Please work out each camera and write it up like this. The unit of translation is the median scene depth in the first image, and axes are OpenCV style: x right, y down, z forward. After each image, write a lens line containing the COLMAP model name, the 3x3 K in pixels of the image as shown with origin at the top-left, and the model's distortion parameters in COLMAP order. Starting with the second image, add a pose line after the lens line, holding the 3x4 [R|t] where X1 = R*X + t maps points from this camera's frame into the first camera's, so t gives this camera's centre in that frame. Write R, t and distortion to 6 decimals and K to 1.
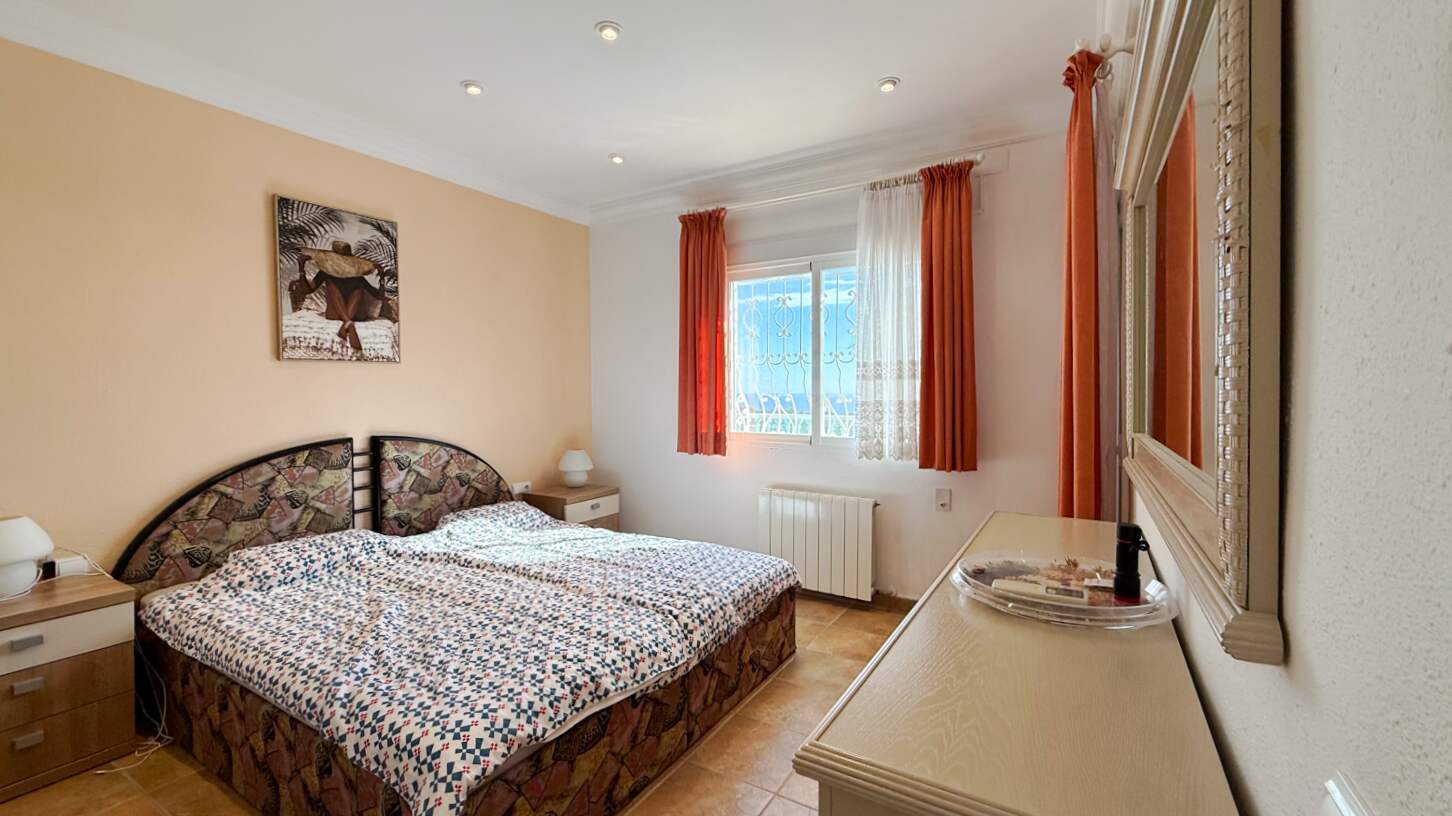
lens RADIAL K [[594.1, 0, 721.8], [0, 594.1, 393.3], [0, 0, 1]] dist [-0.001778, -0.000371]
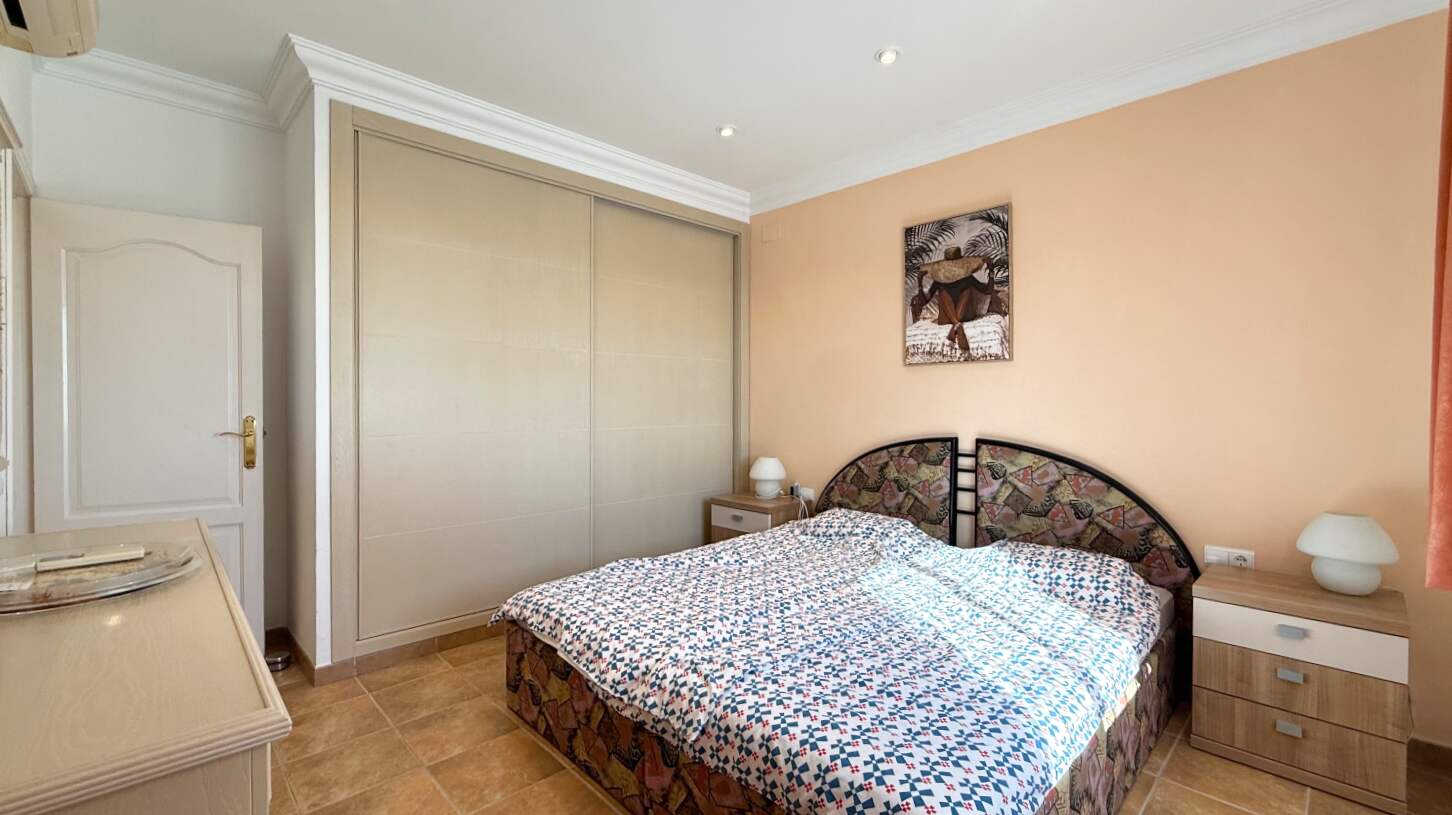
lens RADIAL K [[594.1, 0, 721.7], [0, 594.1, 412.0], [0, 0, 1]] dist [-0.001778, -0.000371]
pose [[-0.247905, 0.012192, -0.968708, 0.449906], [-0.019803, 0.999648, 0.017649, 0.020503], [0.968582, 0.023559, -0.247576, 0.843204]]
